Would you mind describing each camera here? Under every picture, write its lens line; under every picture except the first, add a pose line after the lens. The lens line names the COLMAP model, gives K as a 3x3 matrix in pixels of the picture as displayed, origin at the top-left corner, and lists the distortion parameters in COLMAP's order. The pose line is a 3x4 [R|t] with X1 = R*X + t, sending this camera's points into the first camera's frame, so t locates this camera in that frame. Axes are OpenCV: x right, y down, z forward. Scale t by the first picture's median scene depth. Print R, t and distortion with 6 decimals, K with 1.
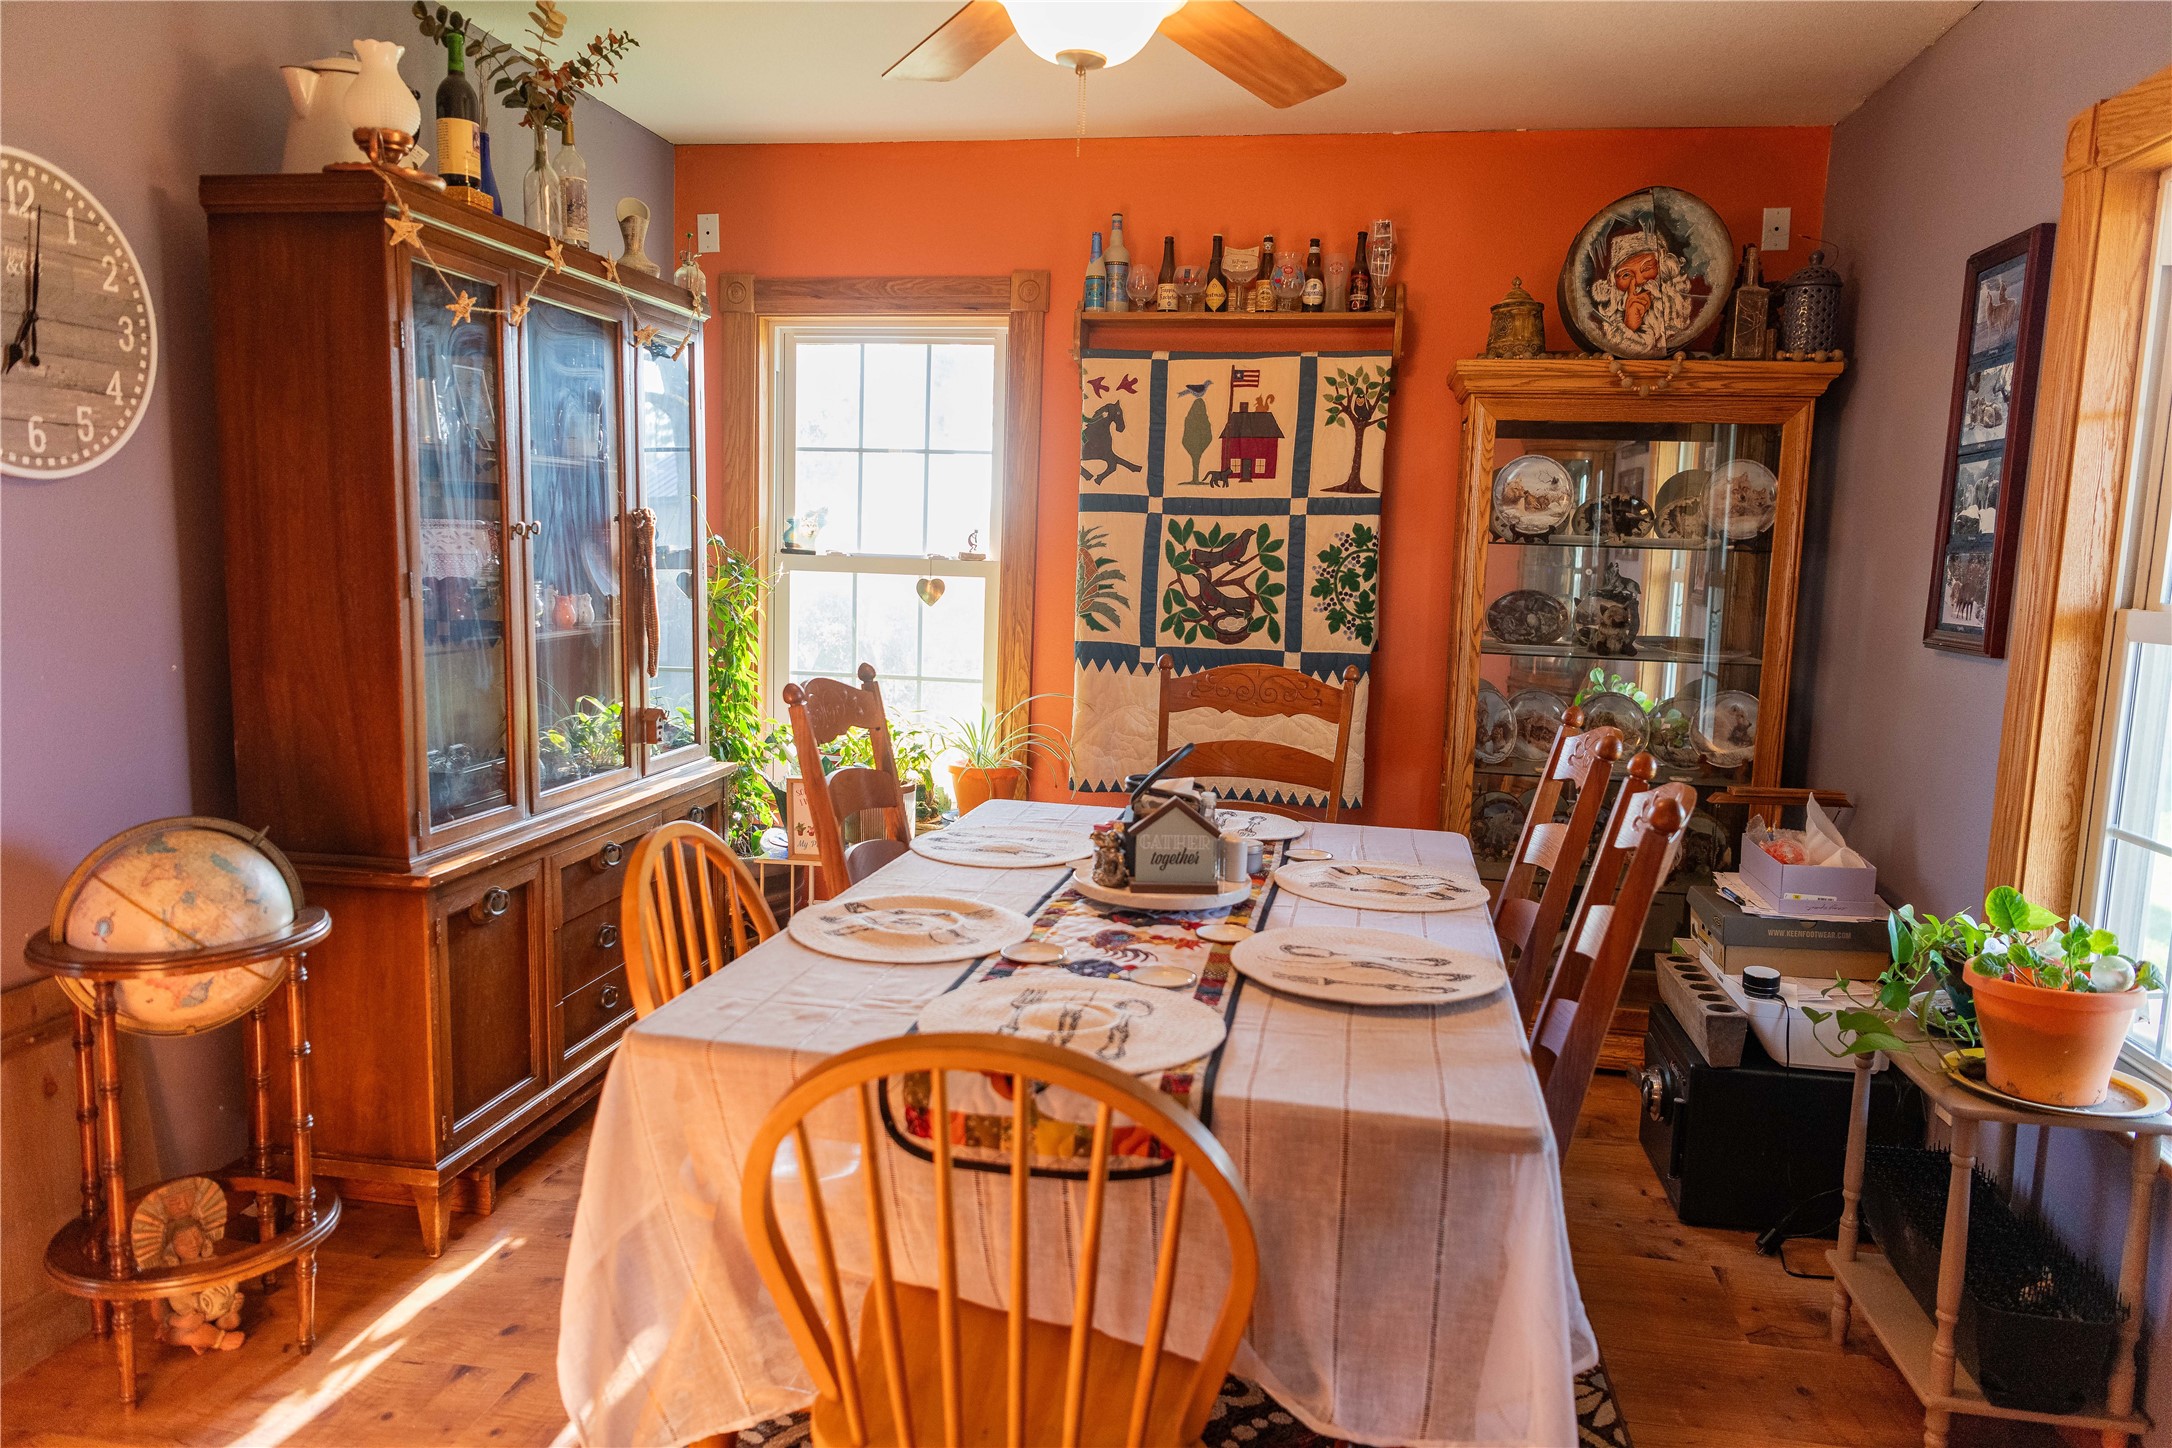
lens RADIAL K [[1462.3, 0, 1080.0], [0, 1462.3, 727.7], [0, 0, 1]] dist [0.006882, -0.002235]
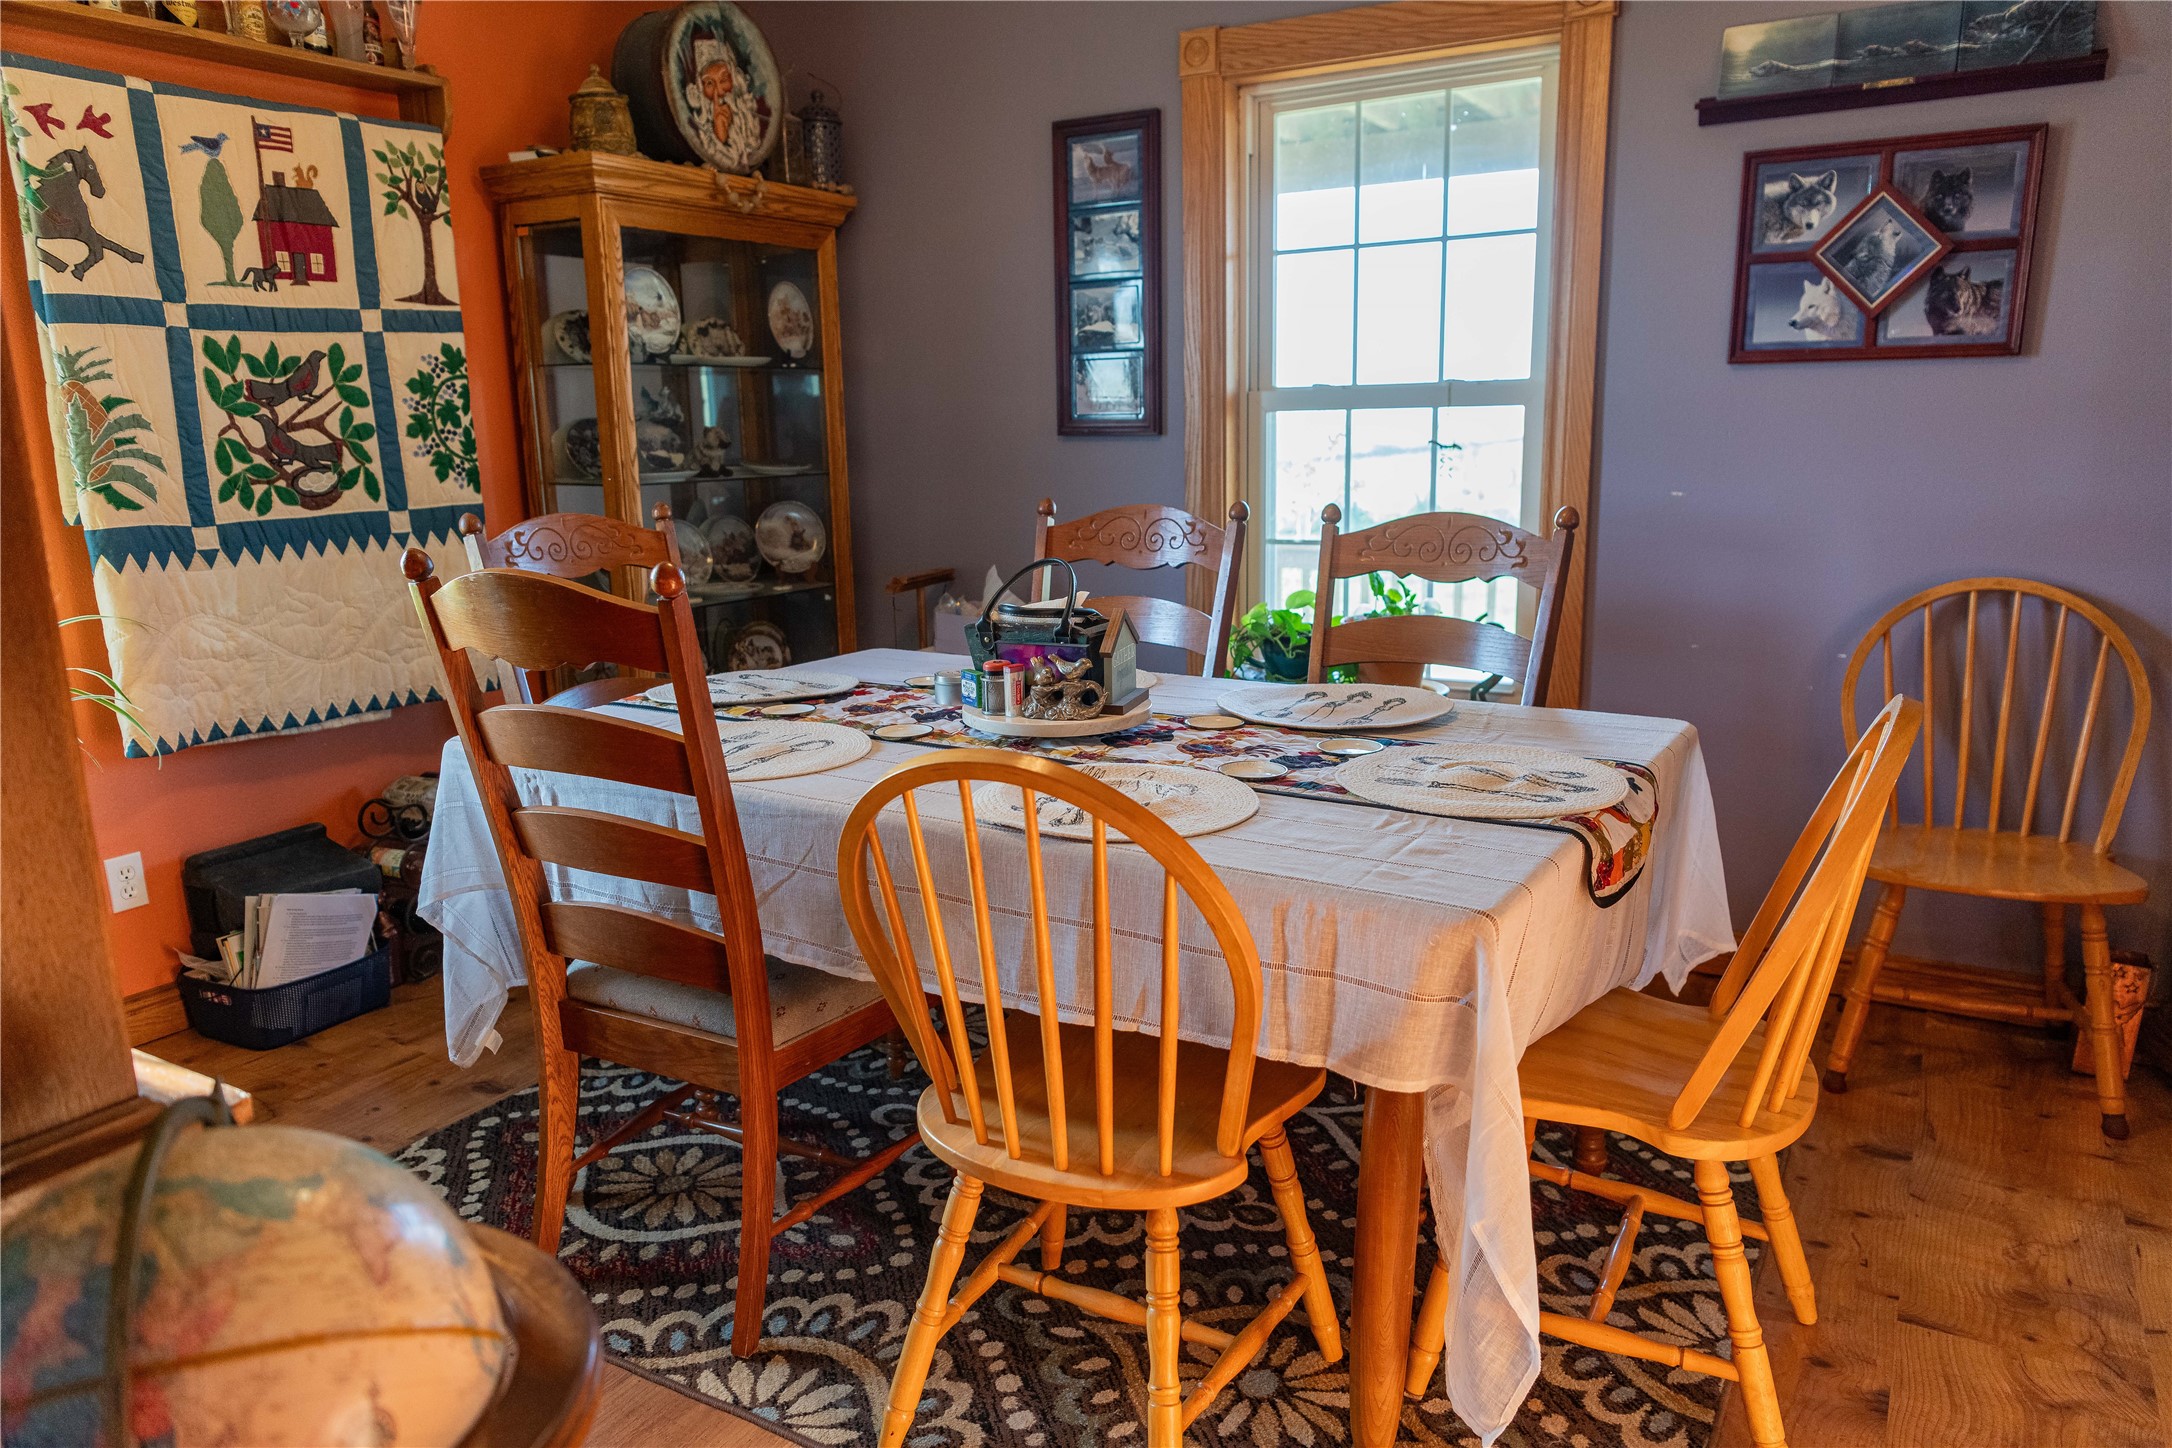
lens RADIAL K [[1462.3, 0, 1078.8], [0, 1462.3, 723.5], [0, 0, 1]] dist [0.006882, -0.002235]
pose [[0.354691, -0.229838, 0.906294, -0.466652], [0.146907, 0.970975, 0.188747, -0.035920], [-0.923370, 0.066195, 0.378161, 0.376330]]
